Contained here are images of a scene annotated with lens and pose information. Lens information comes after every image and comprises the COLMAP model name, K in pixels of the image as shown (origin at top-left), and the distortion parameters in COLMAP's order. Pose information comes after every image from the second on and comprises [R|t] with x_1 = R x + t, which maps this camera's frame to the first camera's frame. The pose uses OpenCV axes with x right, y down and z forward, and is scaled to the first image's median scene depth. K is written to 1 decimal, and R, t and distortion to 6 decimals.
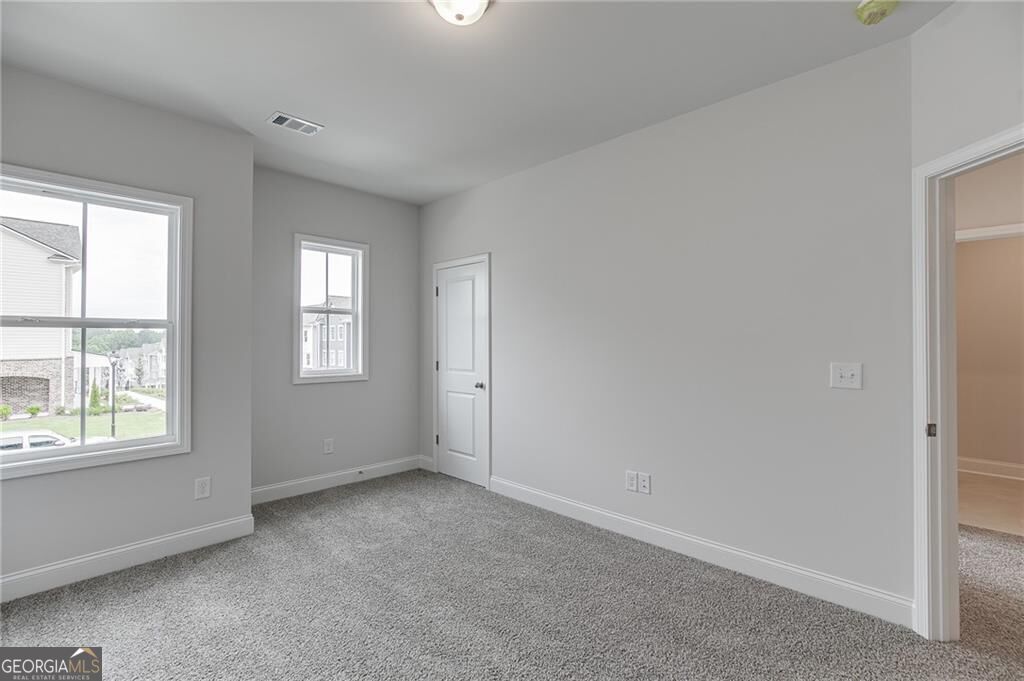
lens RADIAL K [[470.7, 0, 518.2], [0, 470.7, 337.6], [0, 0, 1]] dist [-0.000616, 0.000359]
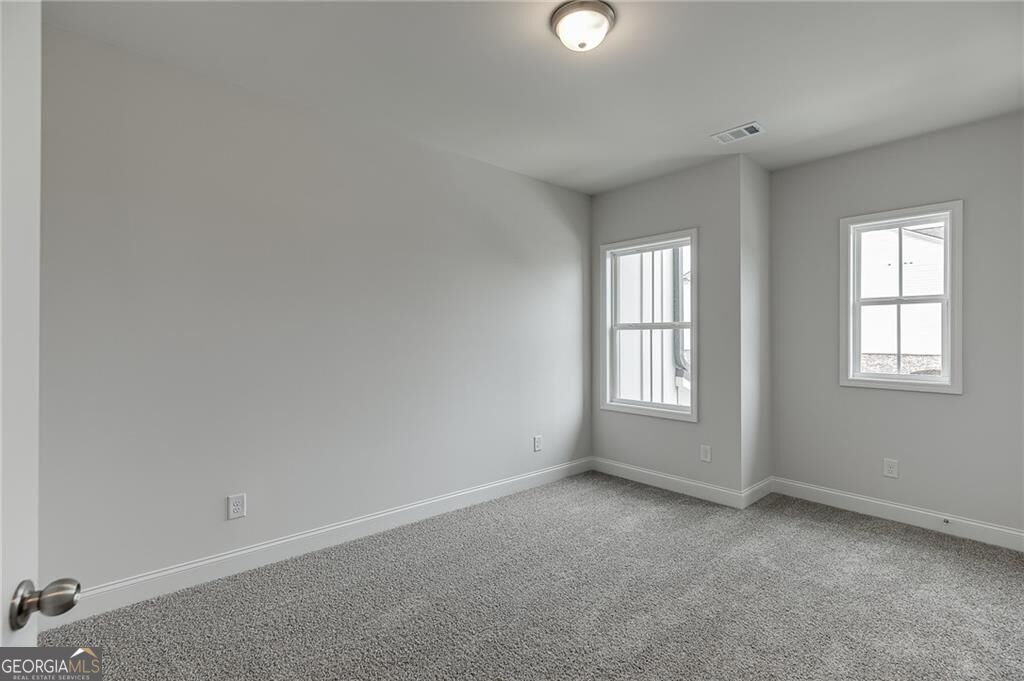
lens RADIAL K [[470.7, 0, 518.2], [0, 470.7, 337.6], [0, 0, 1]] dist [-0.000616, 0.000359]
pose [[-0.089234, -0.003131, -0.996006, 0.552656], [0.004905, 0.999982, -0.003583, 0.007211], [0.995999, -0.005205, -0.089217, 0.524702]]
